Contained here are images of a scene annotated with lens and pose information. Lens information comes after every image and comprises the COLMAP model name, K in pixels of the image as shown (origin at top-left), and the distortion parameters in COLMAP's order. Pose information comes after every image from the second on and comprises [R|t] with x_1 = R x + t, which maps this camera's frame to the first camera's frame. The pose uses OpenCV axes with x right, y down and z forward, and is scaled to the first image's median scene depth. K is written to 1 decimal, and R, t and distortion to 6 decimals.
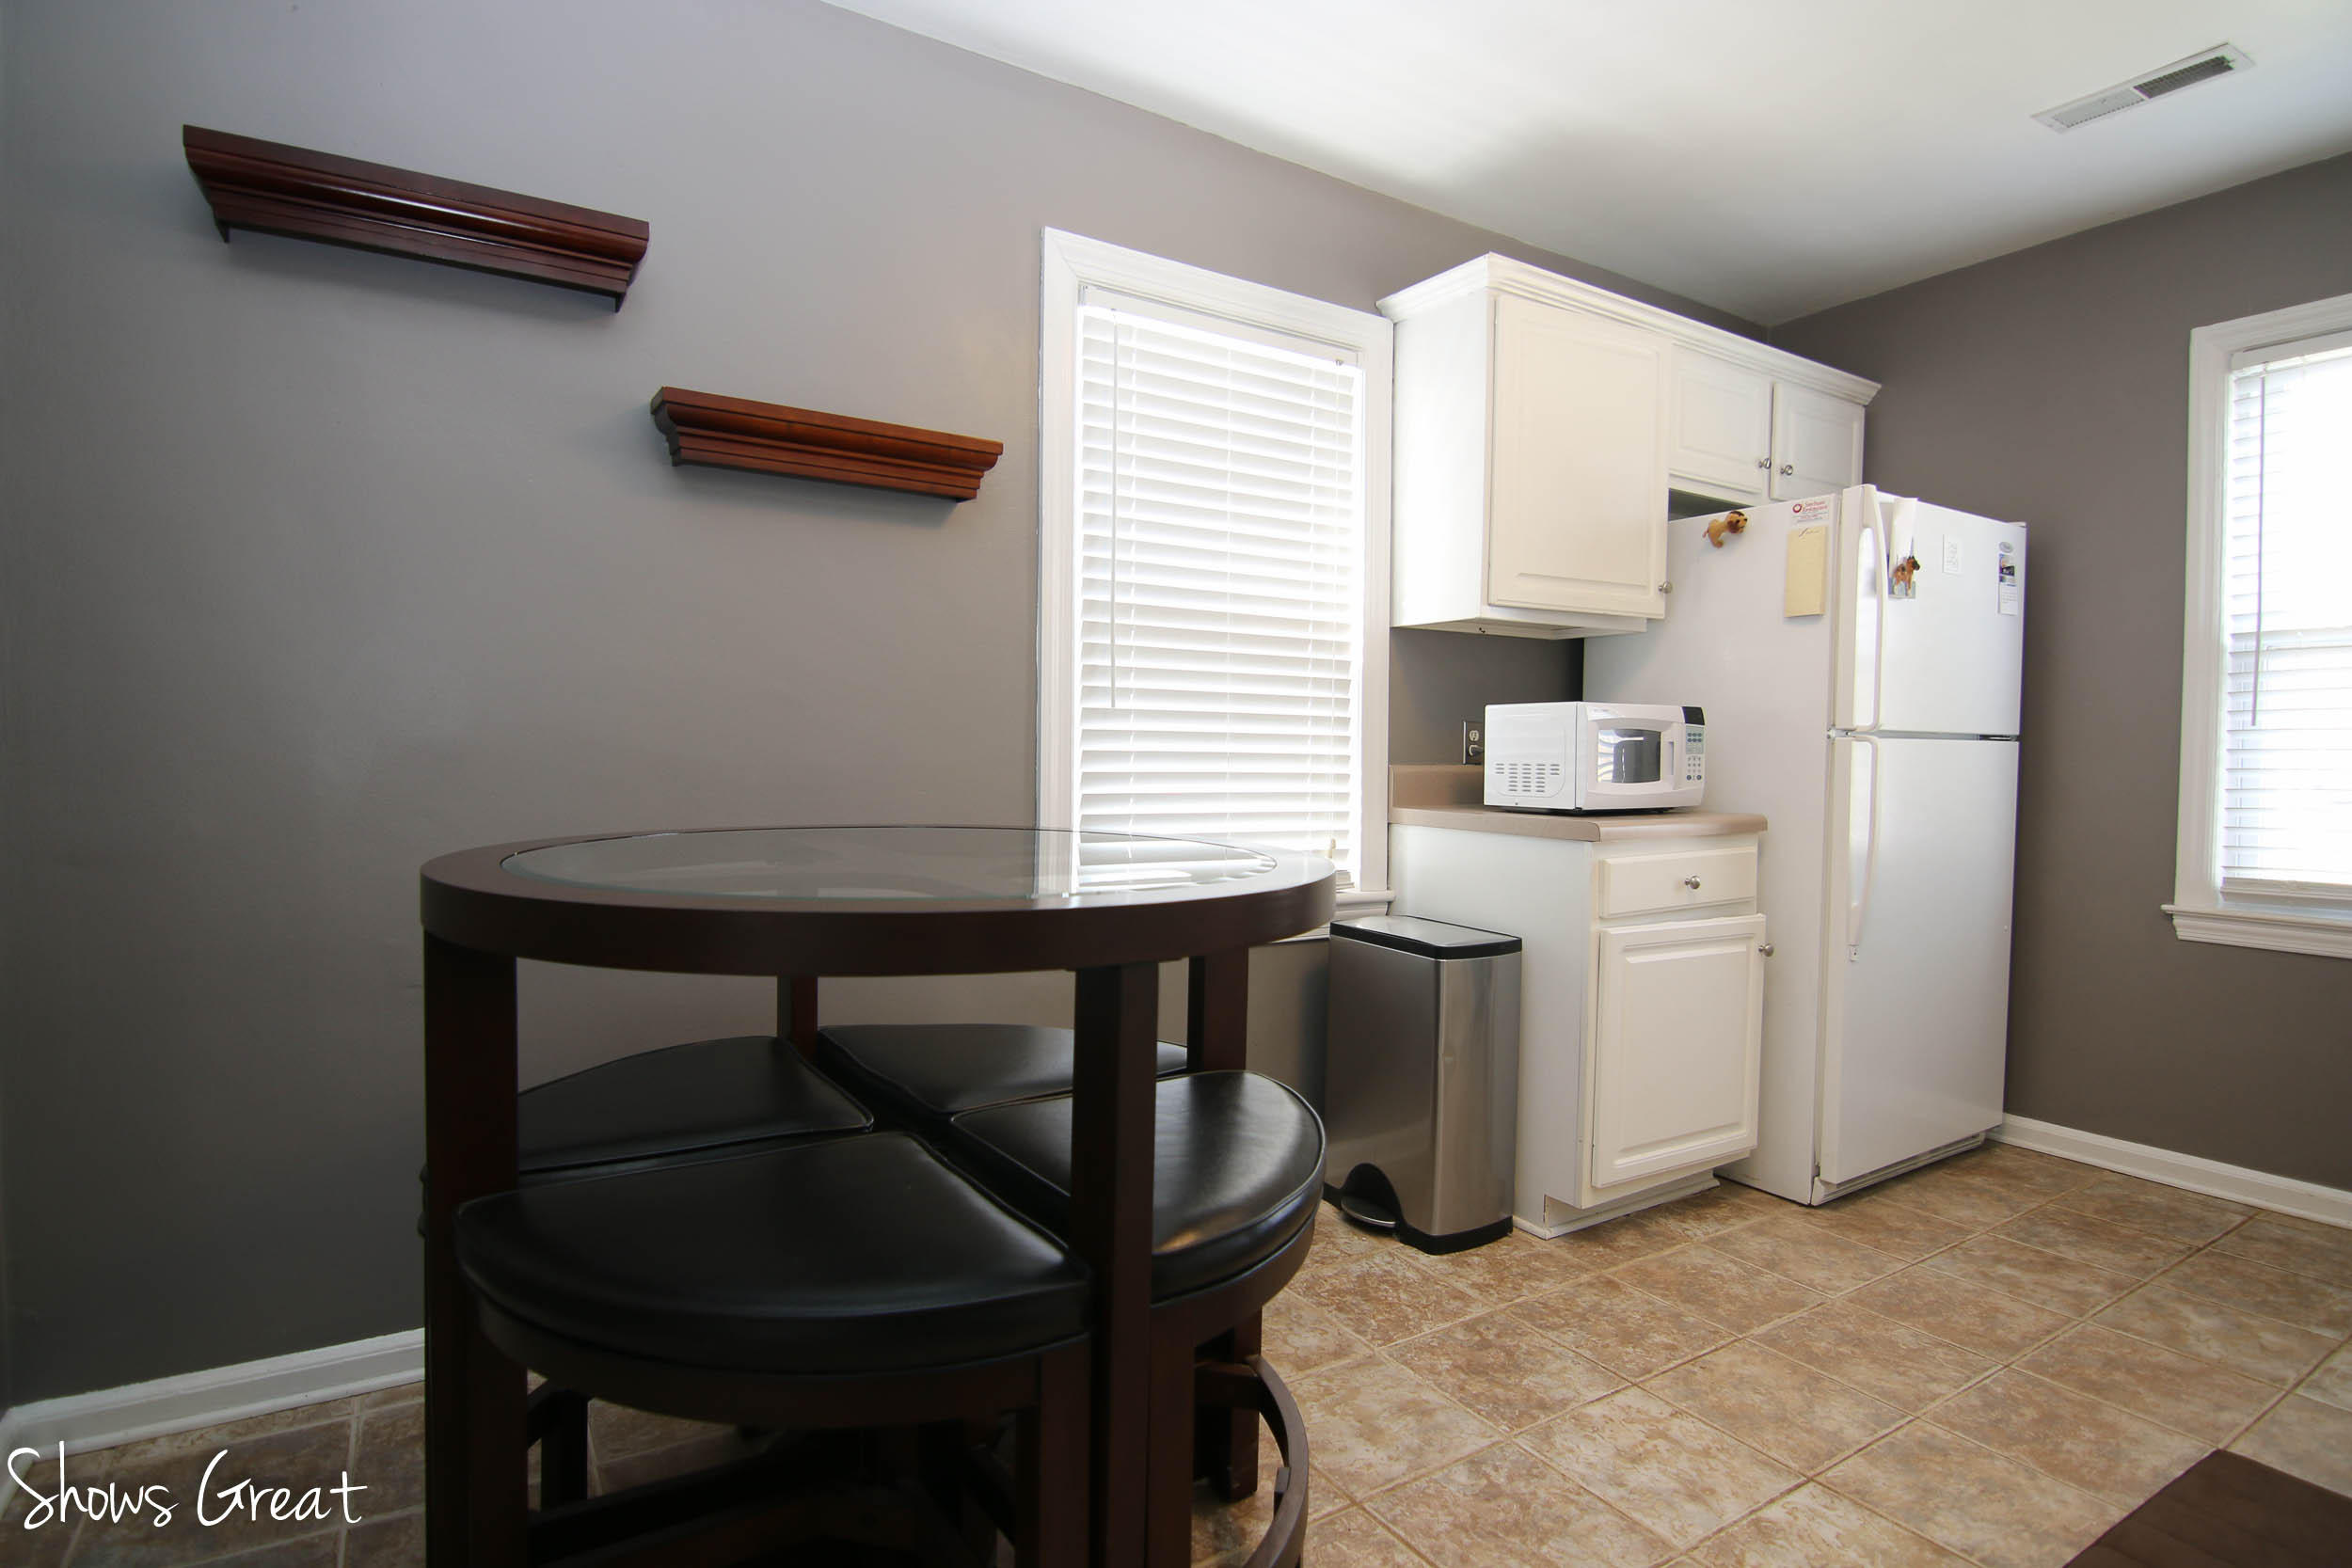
lens RADIAL K [[1180.0, 0, 1170.2], [0, 1180.0, 784.9], [0, 0, 1]] dist [-0.014548, -0.006437]
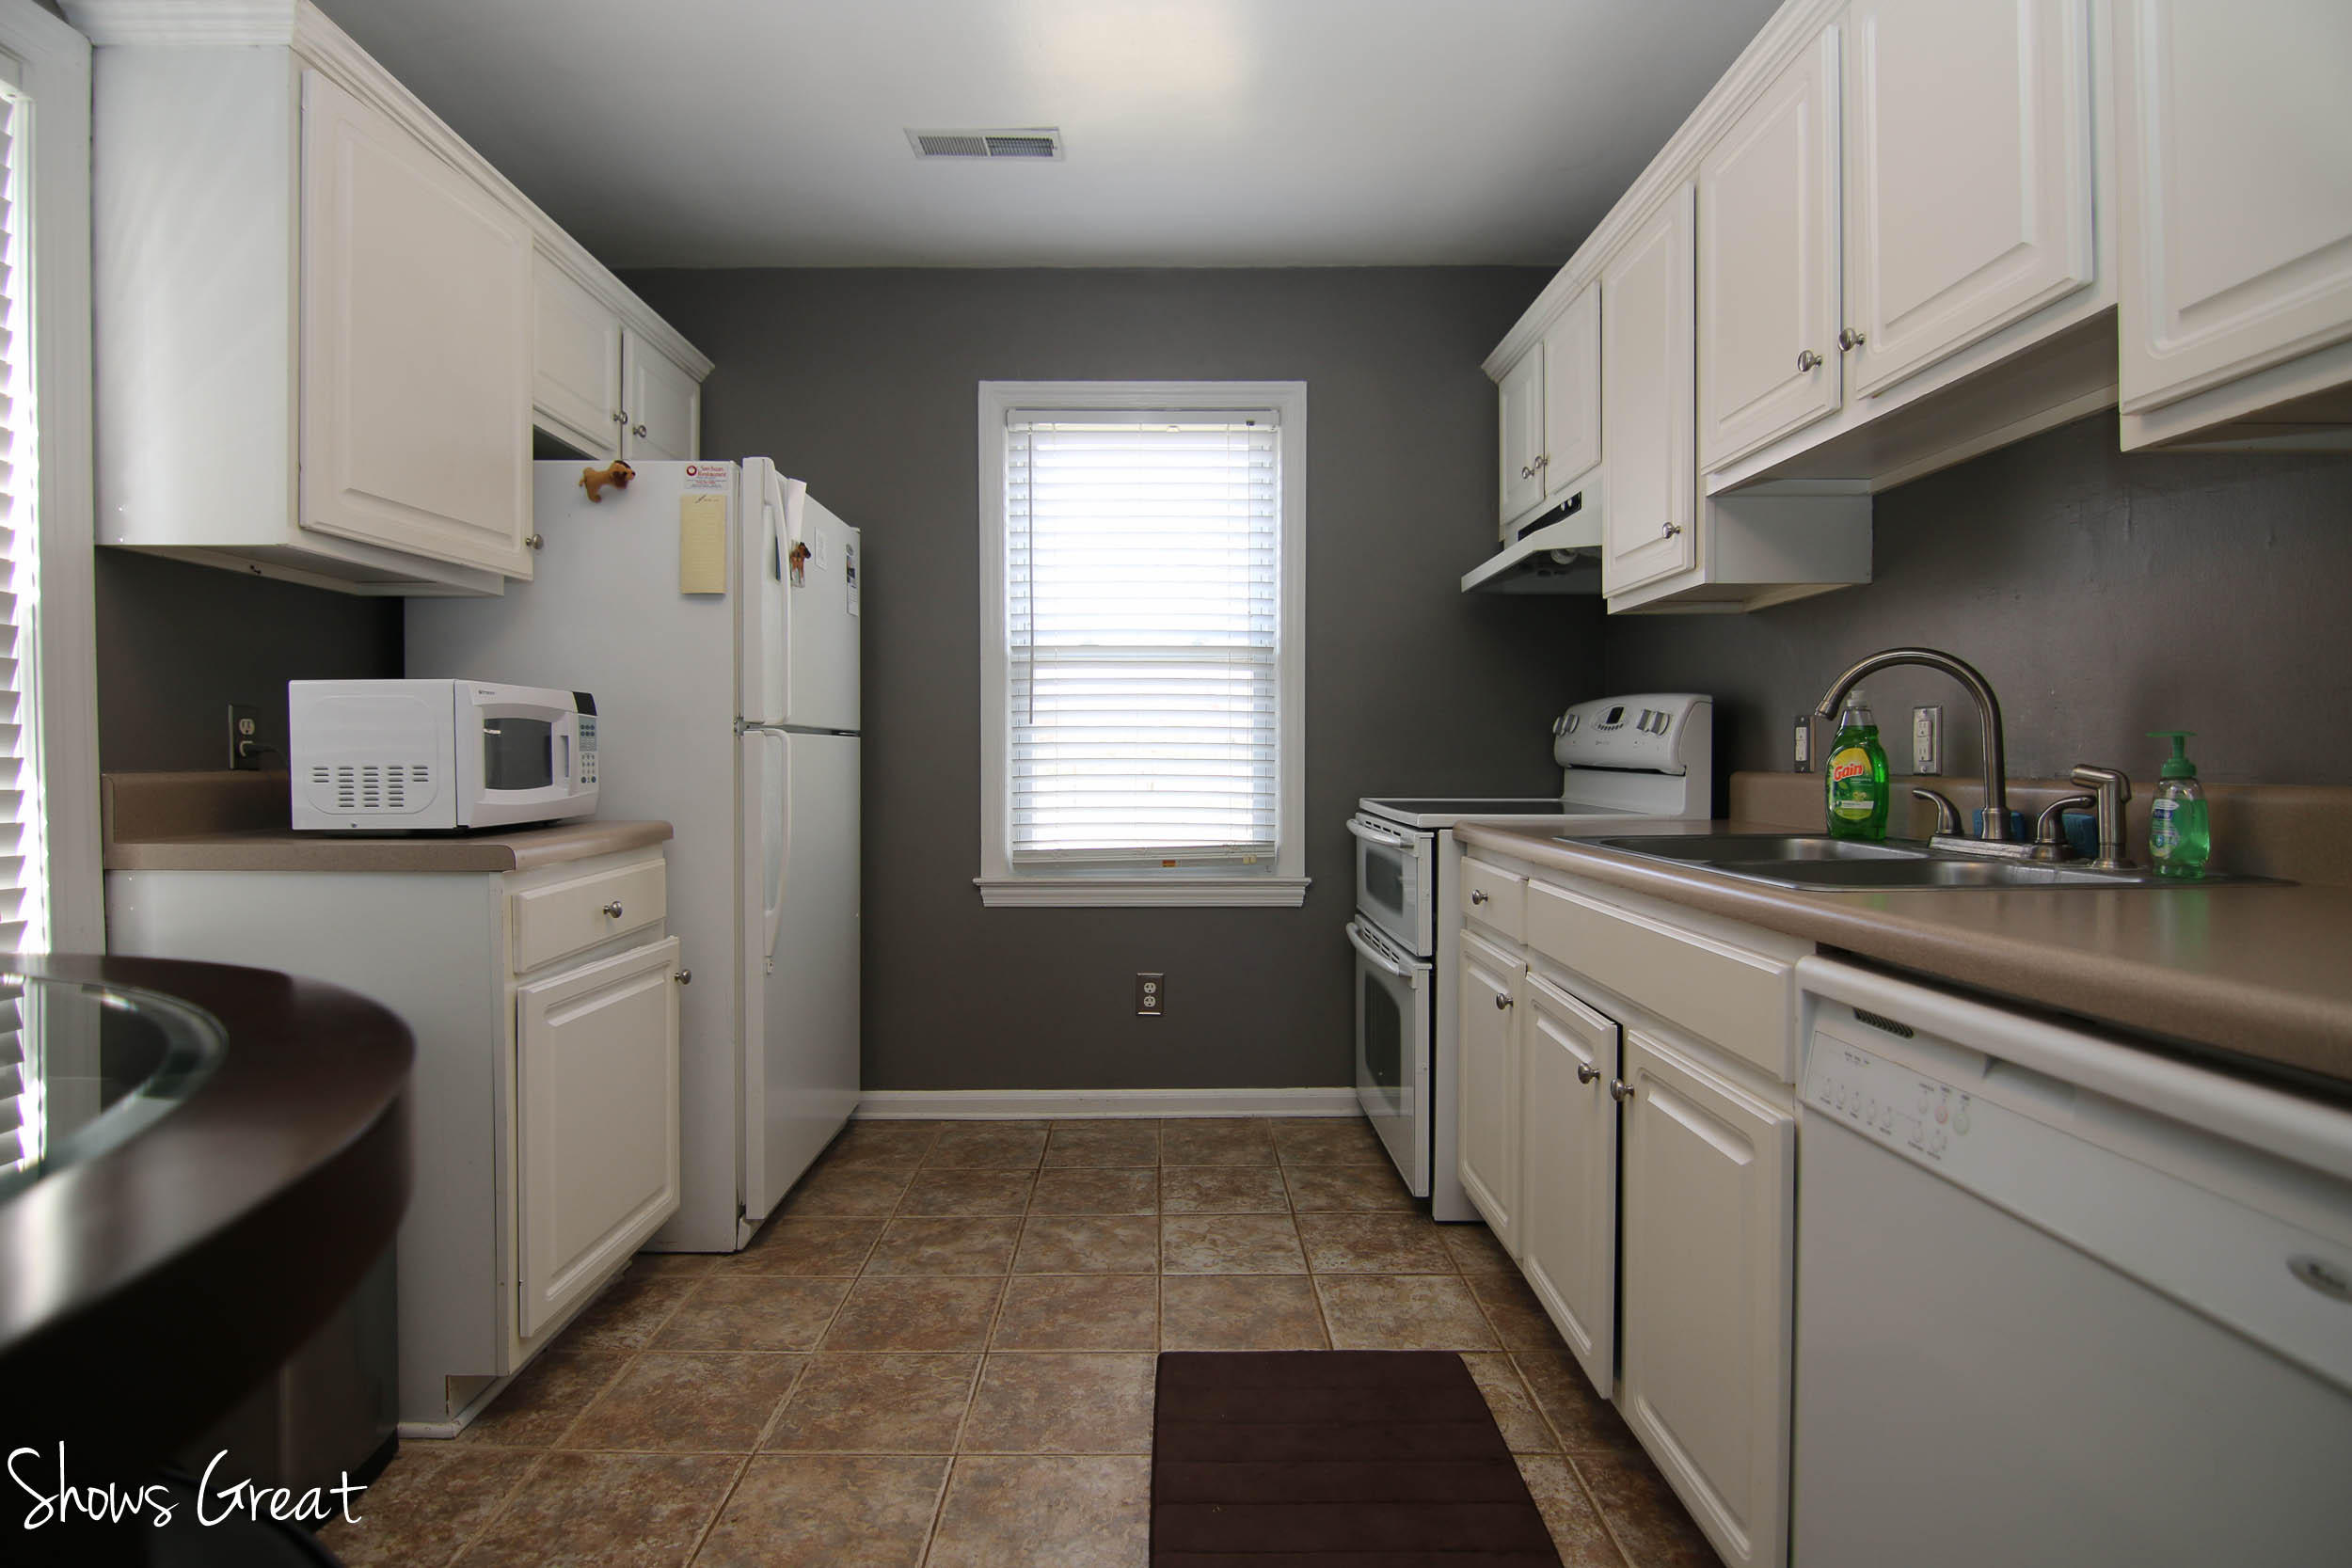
lens RADIAL K [[1180.0, 0, 1172.5], [0, 1180.0, 785.6], [0, 0, 1]] dist [-0.014548, -0.006437]
pose [[0.519541, -0.032174, 0.853839, -0.039247], [0.031332, 0.999336, 0.018592, -0.004934], [-0.853871, 0.017093, 0.520204, 0.242748]]
